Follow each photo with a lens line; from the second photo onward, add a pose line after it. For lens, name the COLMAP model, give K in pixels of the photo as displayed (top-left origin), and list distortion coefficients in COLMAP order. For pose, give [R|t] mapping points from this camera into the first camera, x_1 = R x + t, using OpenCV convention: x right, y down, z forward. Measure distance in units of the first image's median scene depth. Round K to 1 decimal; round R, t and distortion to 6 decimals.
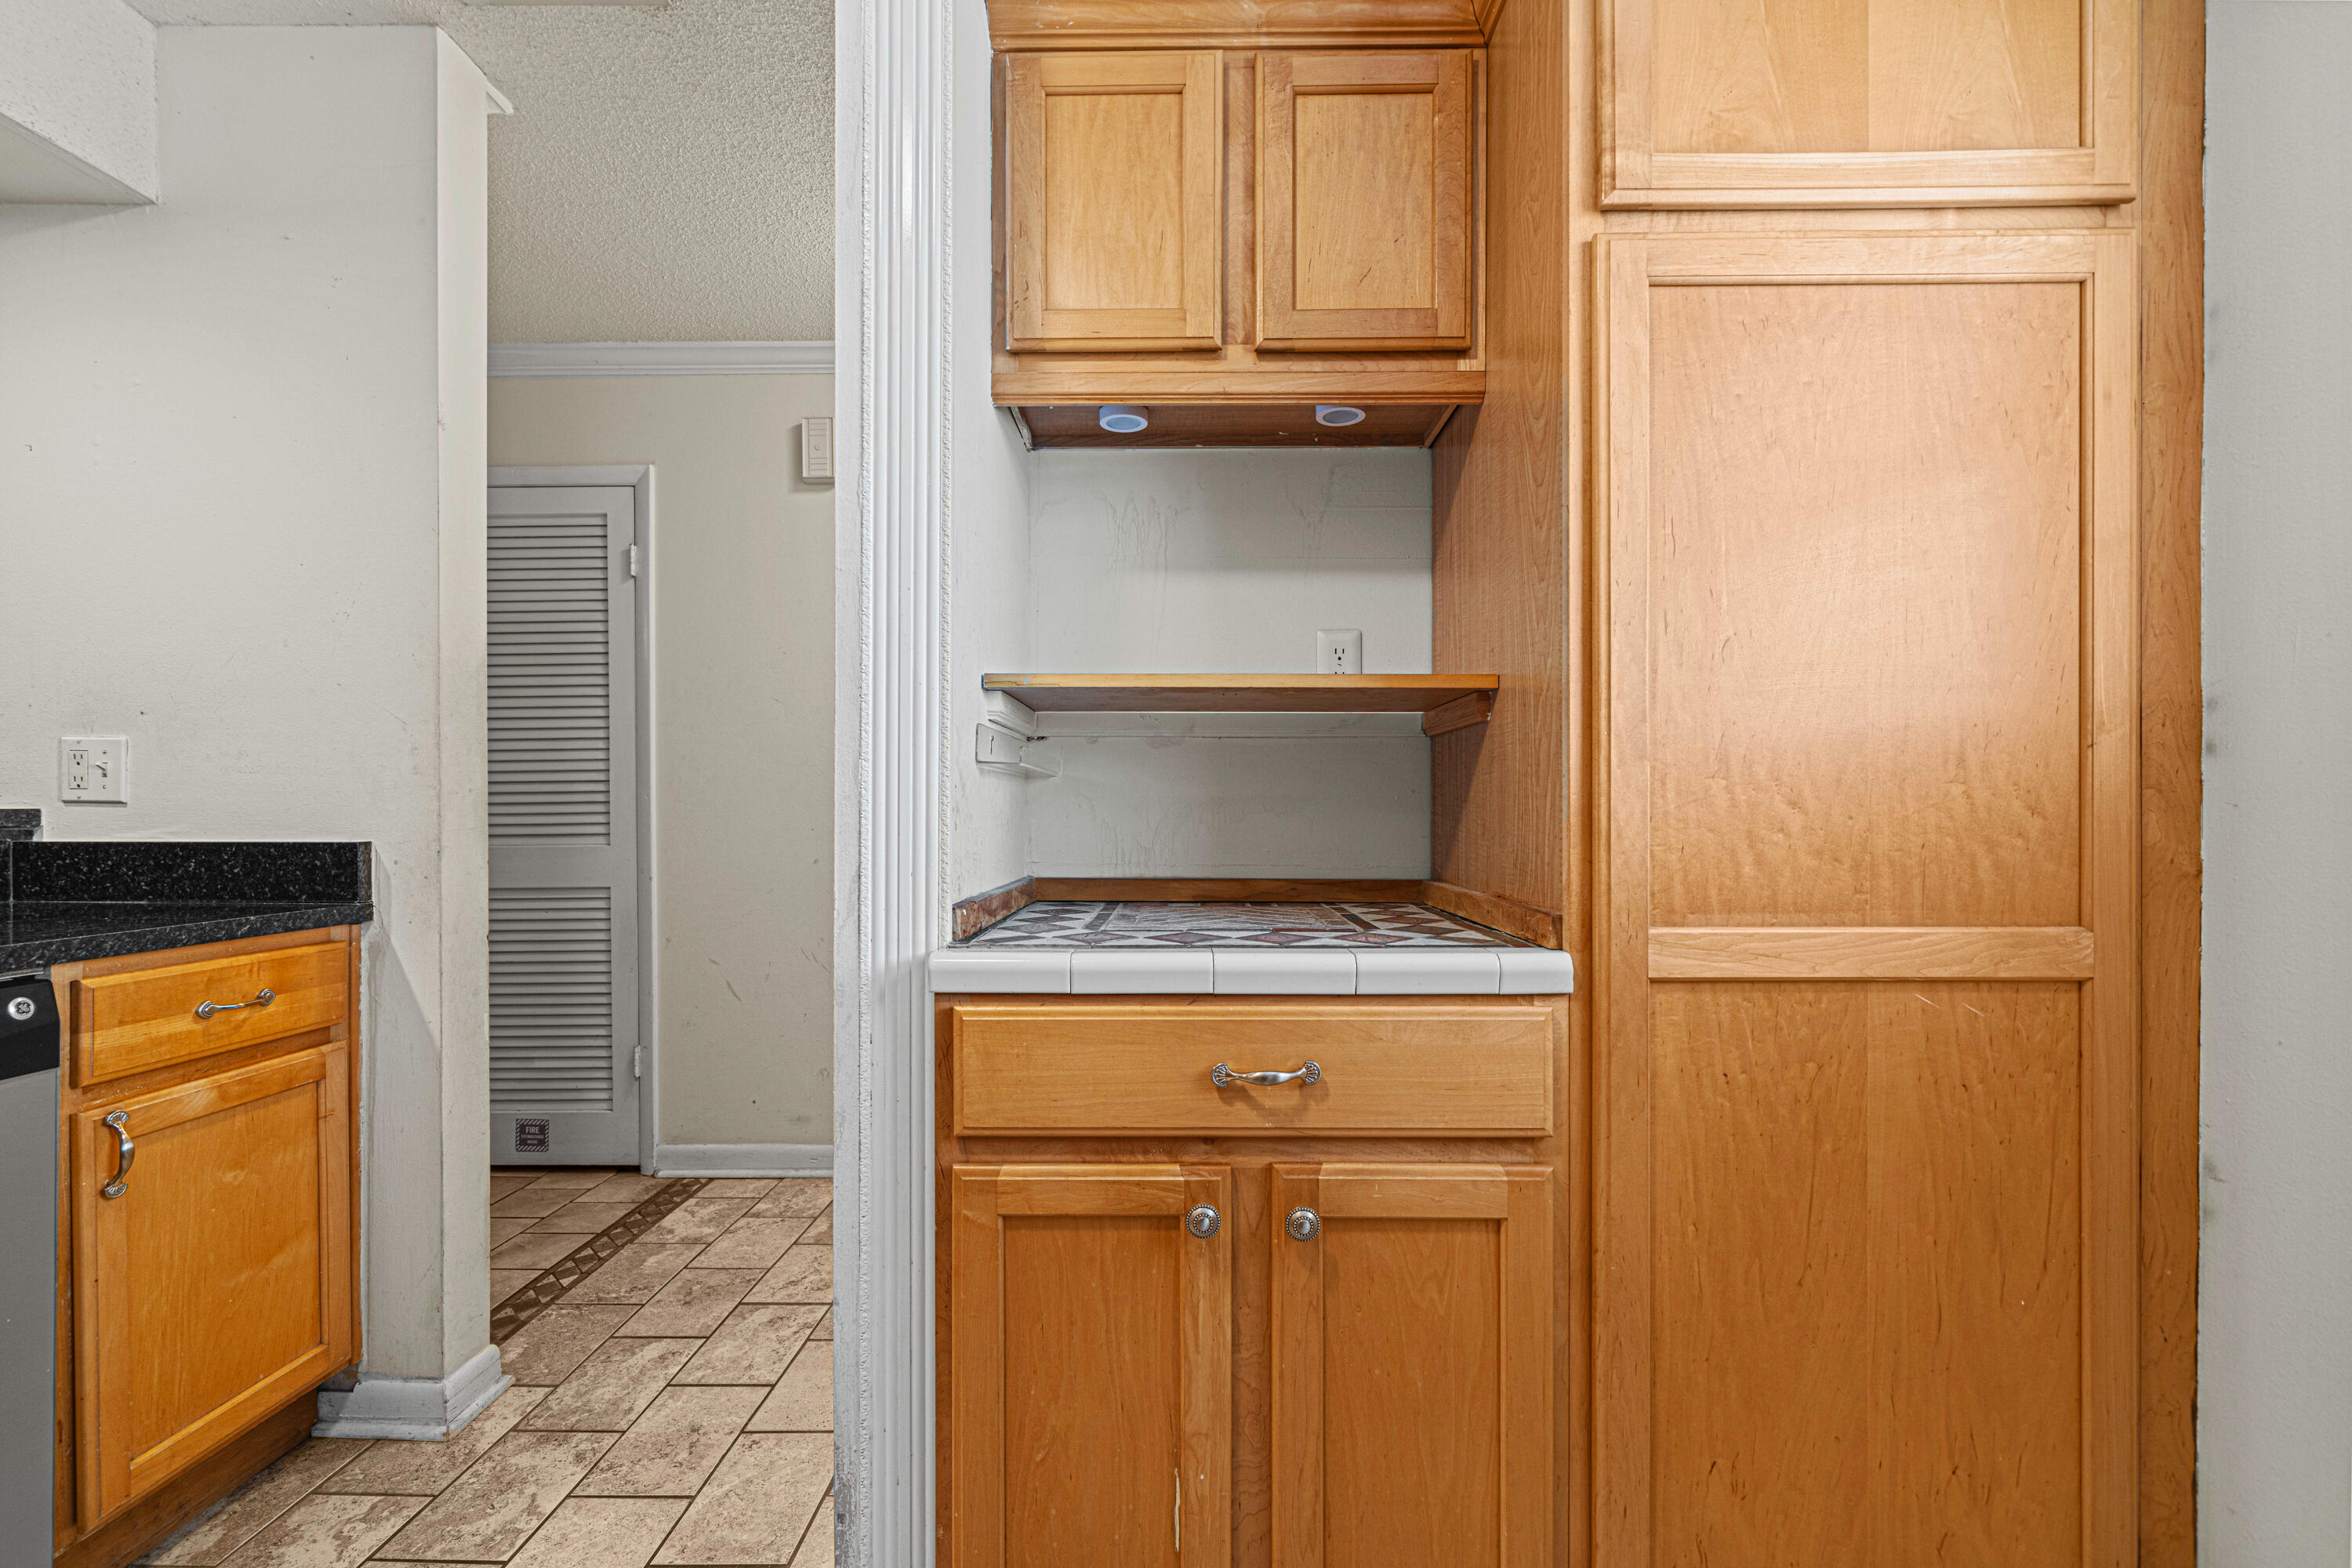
lens RADIAL K [[1007.7, 0, 1180.5], [0, 1007.7, 815.8], [0, 0, 1]] dist [0.000404, -0.000150]
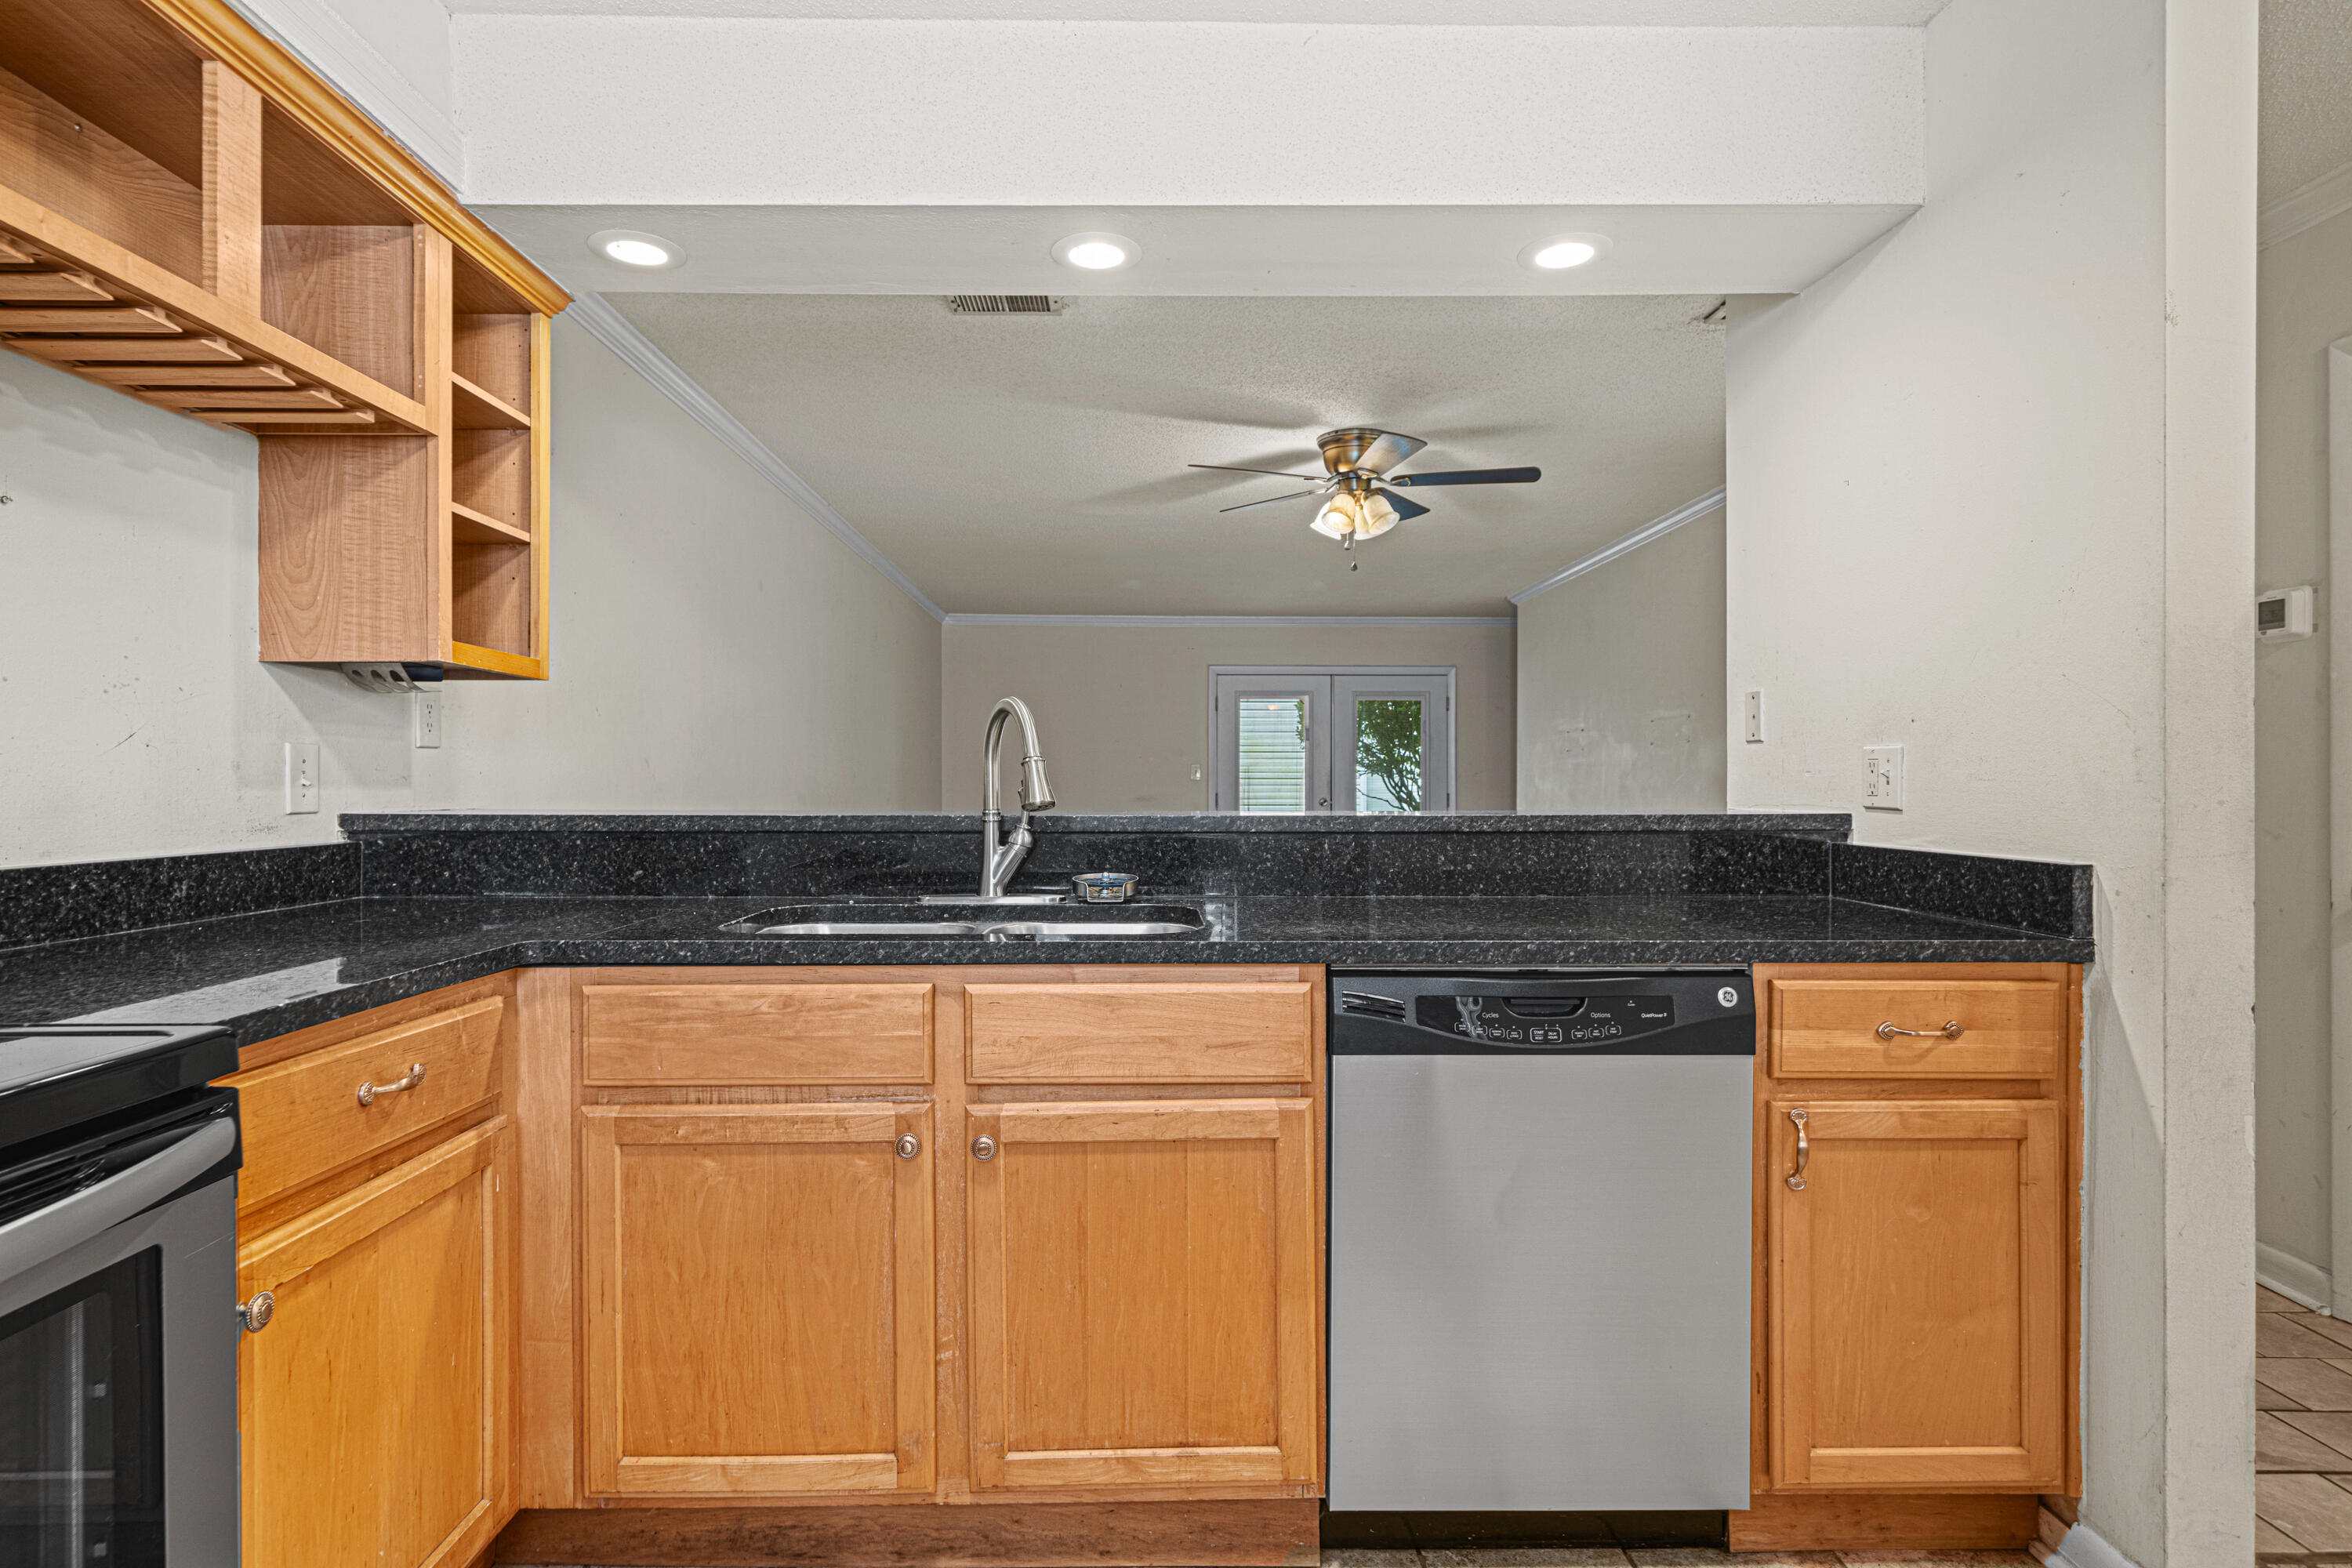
lens RADIAL K [[1210.4, 0, 1120.1], [0, 1210.4, 777.5], [0, 0, 1]] dist [0.000148, -0.000759]
pose [[0.010660, -0.004641, -0.999932, 0.173739], [-0.006718, 0.999966, -0.004712, -0.036917], [0.999921, 0.006767, 0.010628, 0.216246]]
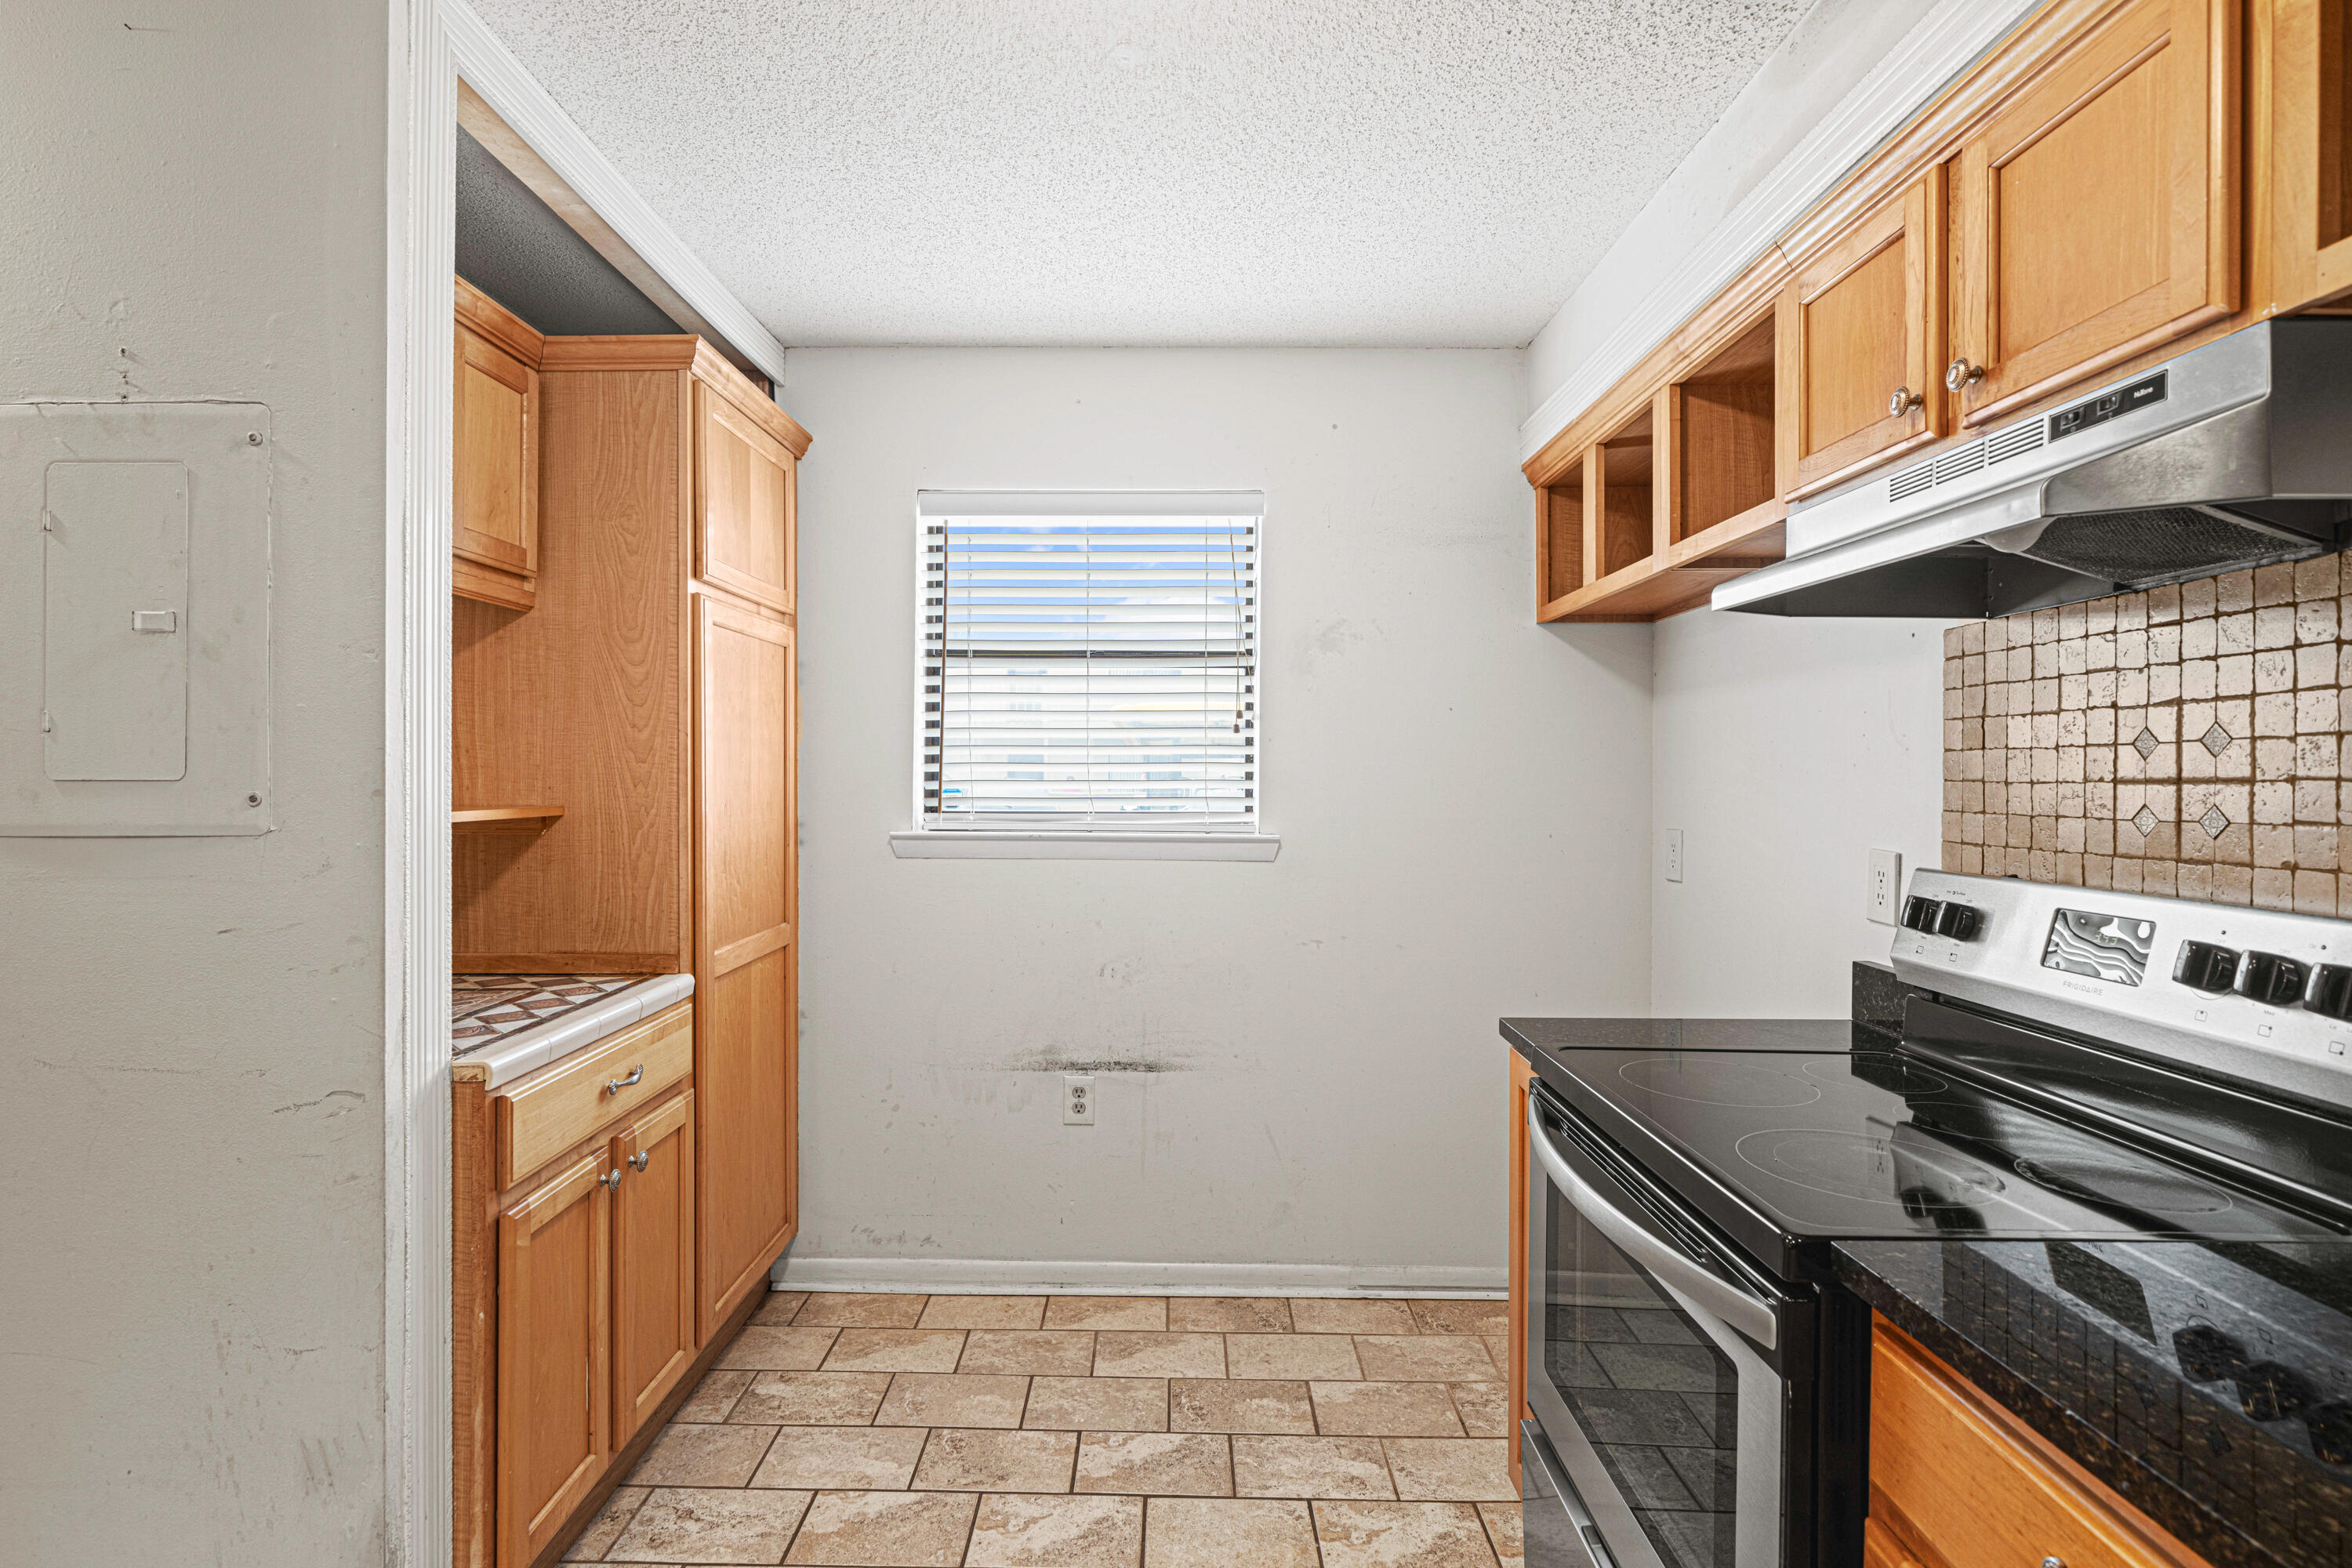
lens RADIAL K [[1142.2, 0, 1143.1], [0, 1142.2, 765.7], [0, 0, 1]] dist [0.000755, -0.000181]
pose [[0.019872, 0.005865, 0.999785, -1.215121], [0.004152, 0.999974, -0.005948, -0.165182], [-0.999794, 0.004269, 0.019847, 0.085714]]
